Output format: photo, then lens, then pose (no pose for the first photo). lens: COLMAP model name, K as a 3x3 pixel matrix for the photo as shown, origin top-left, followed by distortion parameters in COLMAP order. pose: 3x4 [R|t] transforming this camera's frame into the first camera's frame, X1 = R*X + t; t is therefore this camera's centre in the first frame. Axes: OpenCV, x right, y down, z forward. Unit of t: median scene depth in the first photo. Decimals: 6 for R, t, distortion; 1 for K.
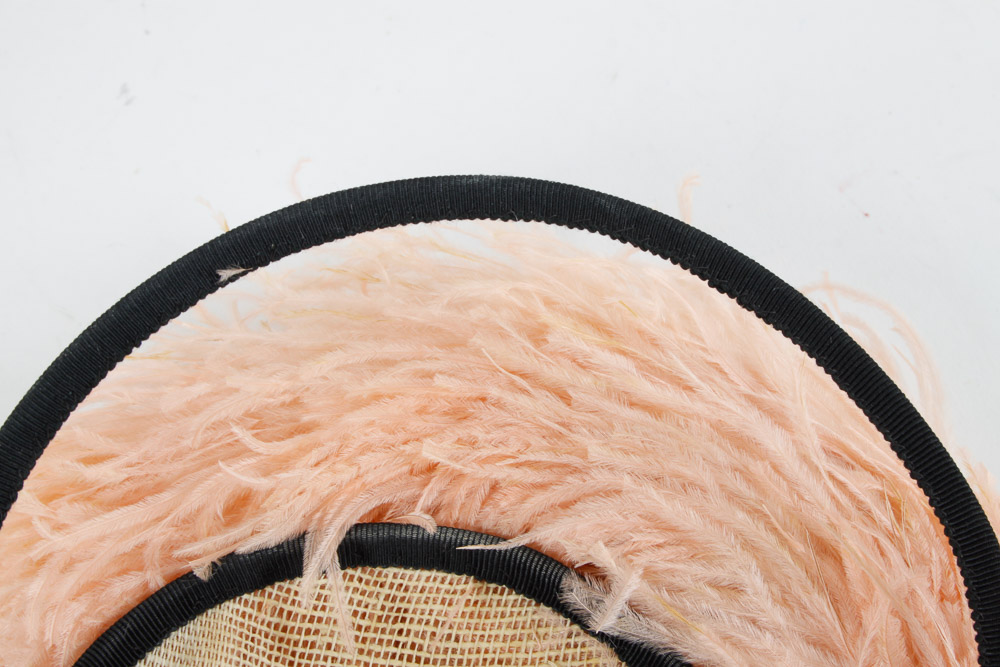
lens RADIAL K [[2442.6, 0, 502.0], [0, 2442.6, 333.0], [0, 0, 1]] dist [0.106974, 0.000000]
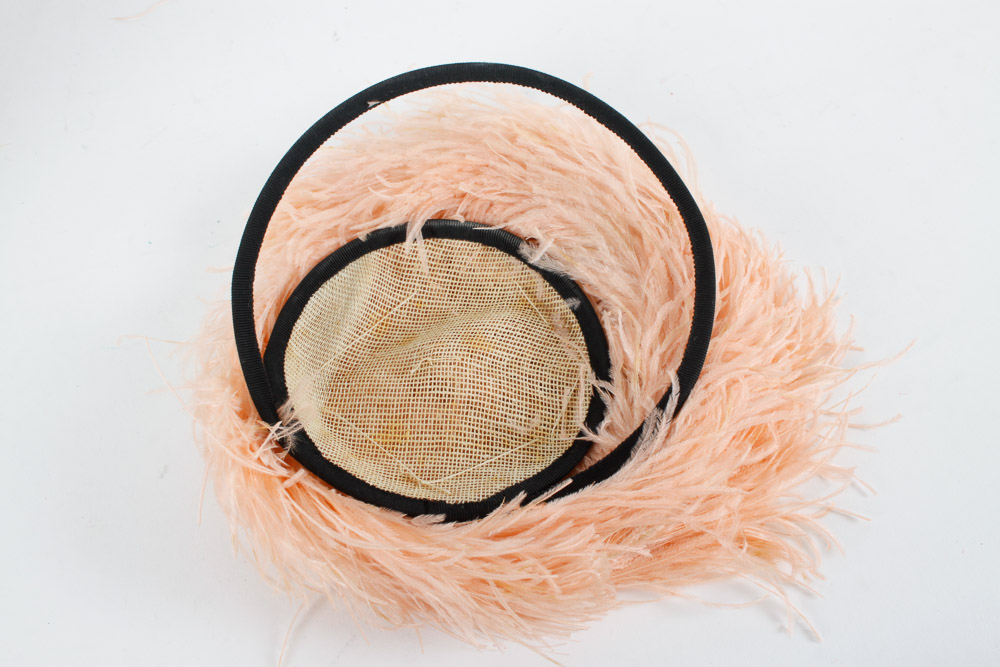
lens RADIAL K [[1256.5, 0, 496.3], [0, 1256.5, 335.6], [0, 0, 1]] dist [-0.057600, 0.000000]
pose [[0.998960, 0.018569, -0.041637, 0.053025], [-0.013977, 0.994055, 0.107979, 0.059031], [0.043394, -0.107285, 0.993281, -0.172638]]
